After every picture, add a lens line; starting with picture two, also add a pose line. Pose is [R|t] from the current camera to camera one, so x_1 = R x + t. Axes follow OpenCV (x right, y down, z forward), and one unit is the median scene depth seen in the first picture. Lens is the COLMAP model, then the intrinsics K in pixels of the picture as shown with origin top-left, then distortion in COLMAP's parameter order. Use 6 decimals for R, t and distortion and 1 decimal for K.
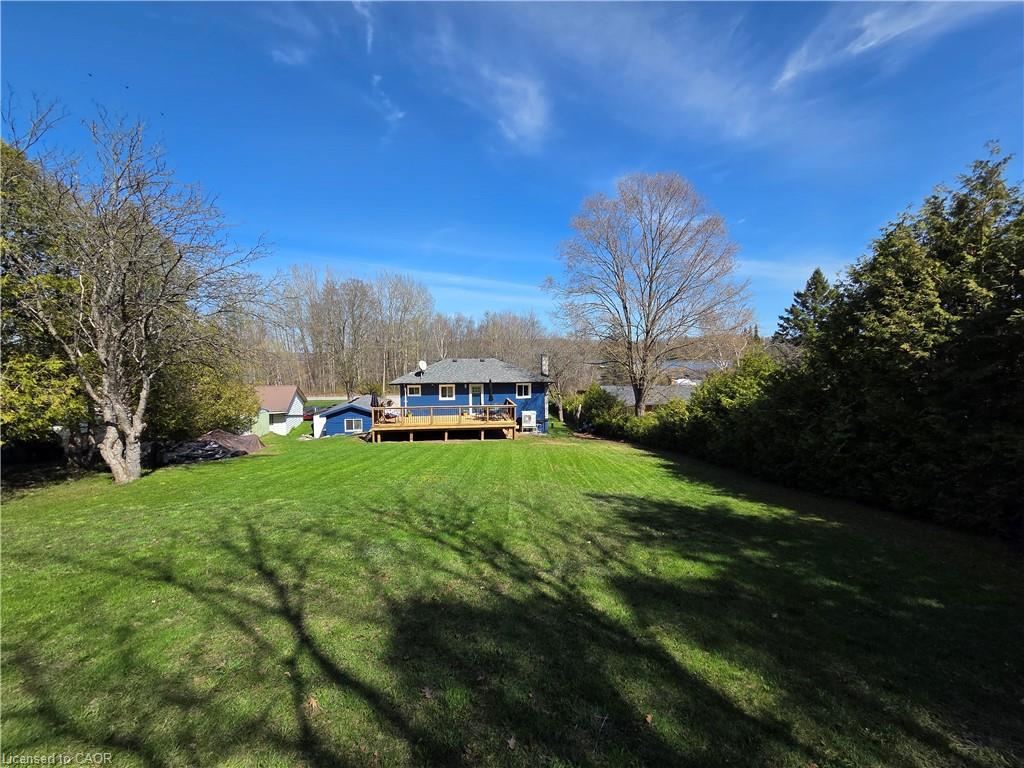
lens RADIAL K [[426.0, 0, 517.3], [0, 426.0, 388.0], [0, 0, 1]] dist [0.006816, -0.000795]
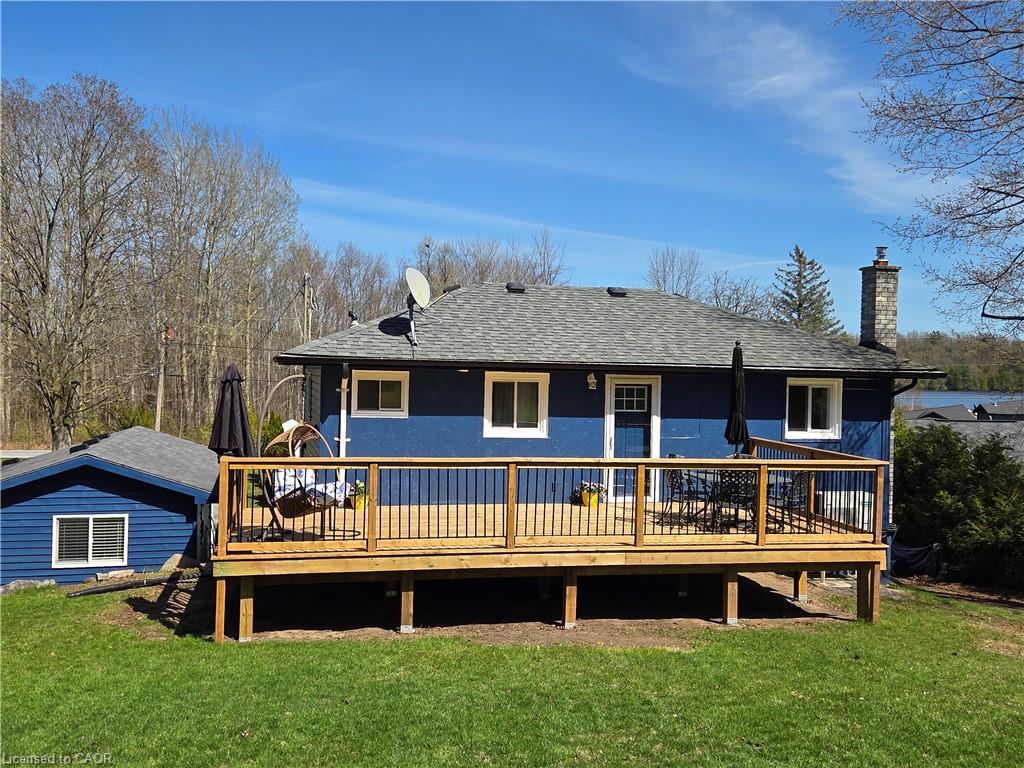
lens RADIAL K [[968.2, 0, 509.3], [0, 968.2, 381.1], [0, 0, 1]] dist [0.052429, 0.000000]
pose [[0.997481, 0.022876, 0.067147, -0.206111], [-0.018288, 0.997507, -0.068161, 0.033738], [-0.068539, 0.066762, 0.995412, 0.470136]]
